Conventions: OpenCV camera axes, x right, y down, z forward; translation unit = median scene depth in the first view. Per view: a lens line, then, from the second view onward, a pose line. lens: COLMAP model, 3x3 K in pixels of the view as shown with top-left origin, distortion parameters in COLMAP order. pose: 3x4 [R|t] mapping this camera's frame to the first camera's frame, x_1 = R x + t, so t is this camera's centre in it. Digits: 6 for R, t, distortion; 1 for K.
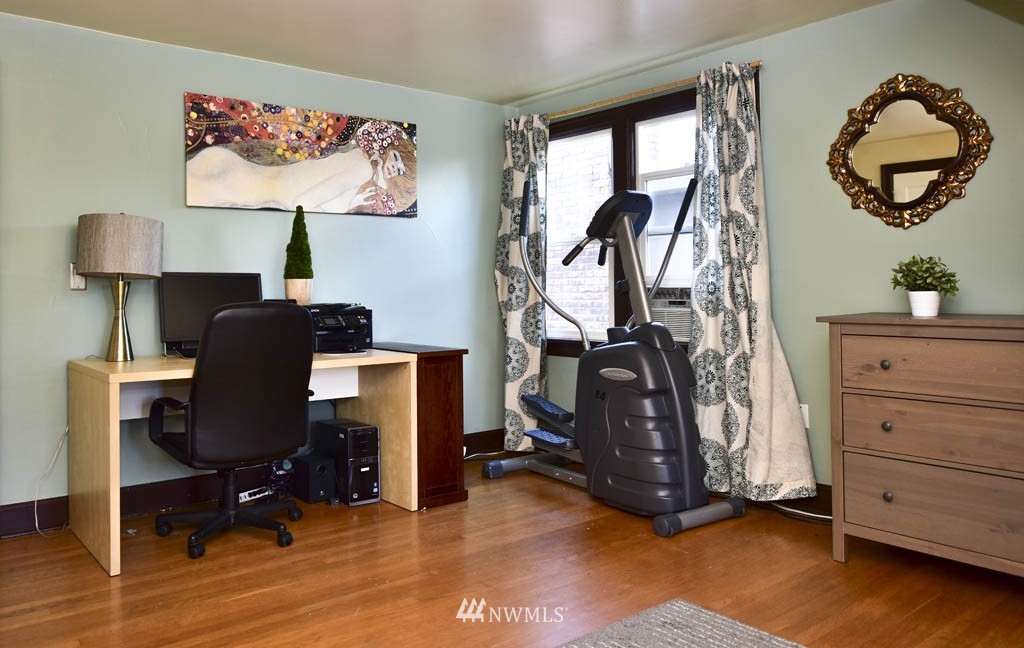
lens RADIAL K [[781.4, 0, 511.5], [0, 781.4, 285.9], [0, 0, 1]] dist [-0.000494, -0.001480]
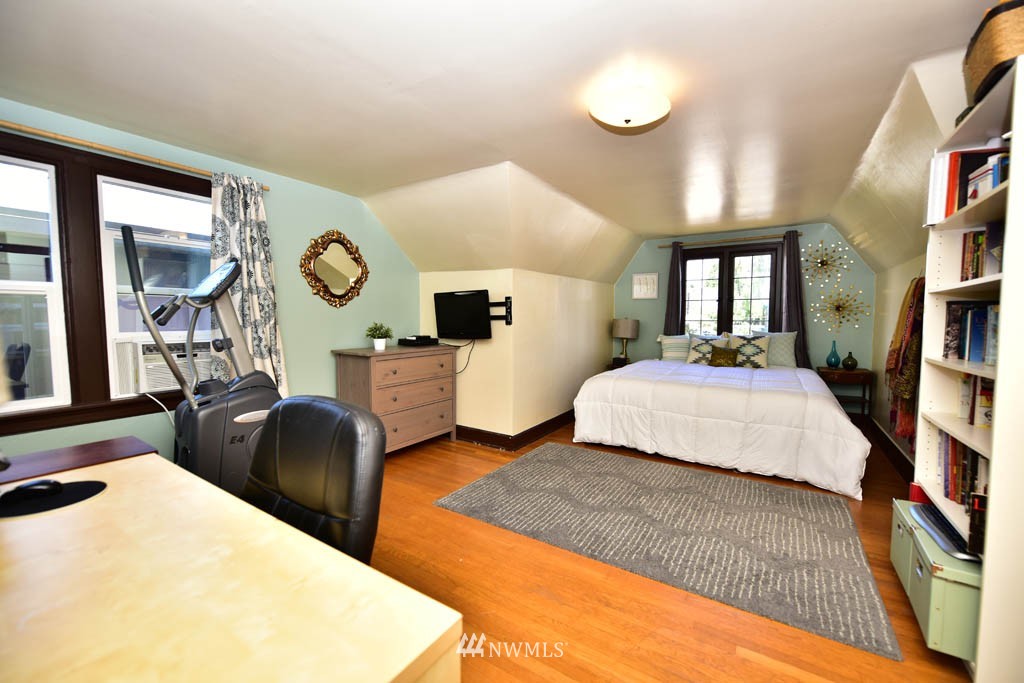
lens RADIAL K [[411.2, 0, 512.0], [0, 411.2, 341.5], [0, 0, 1]] dist [-0.001659, -0.000234]
pose [[-0.296853, -0.047056, 0.953763, -0.669601], [-0.003238, 0.998829, 0.048271, -0.040426], [-0.954918, 0.011241, -0.296658, 0.919288]]
